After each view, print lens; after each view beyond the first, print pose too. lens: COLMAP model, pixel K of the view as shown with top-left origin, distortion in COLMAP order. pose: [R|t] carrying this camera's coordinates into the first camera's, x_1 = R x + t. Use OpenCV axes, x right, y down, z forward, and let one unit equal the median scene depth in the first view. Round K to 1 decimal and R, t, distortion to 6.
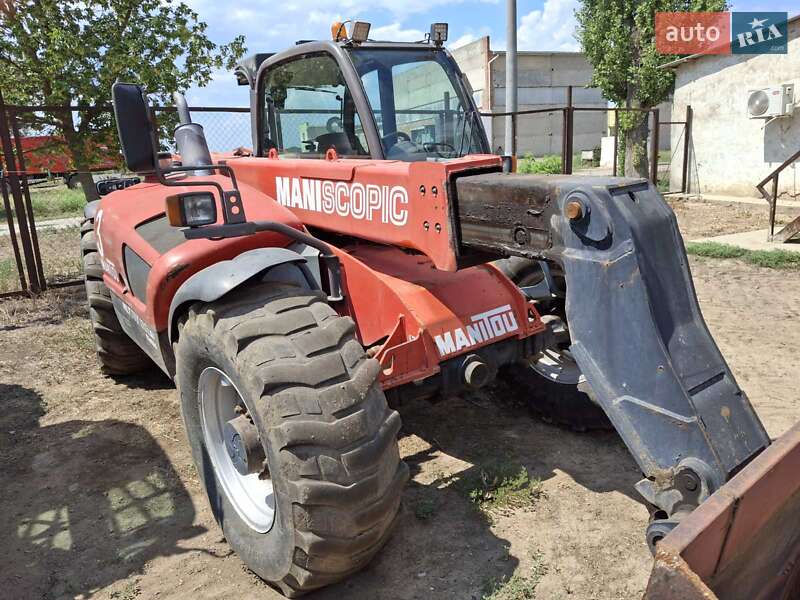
lens RADIAL K [[601.3, 0, 400.5], [0, 601.3, 301.0], [0, 0, 1]] dist [0.008020, -0.028467]
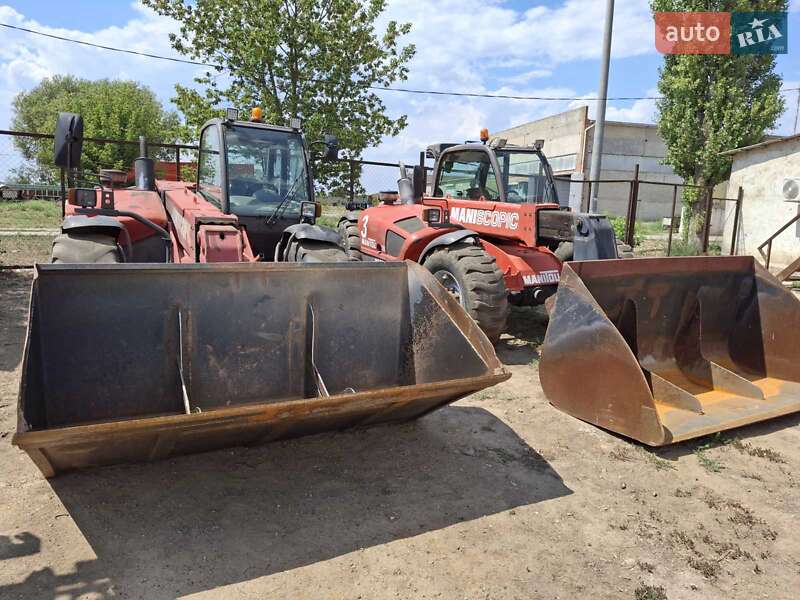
lens RADIAL K [[601.3, 0, 400.2], [0, 601.3, 325.8], [0, 0, 1]] dist [0.008020, -0.028467]
pose [[0.985784, 0.113795, -0.123612, -0.057259], [-0.118454, 0.992476, -0.030992, 0.206008], [0.119155, 0.045194, 0.991847, -0.762212]]
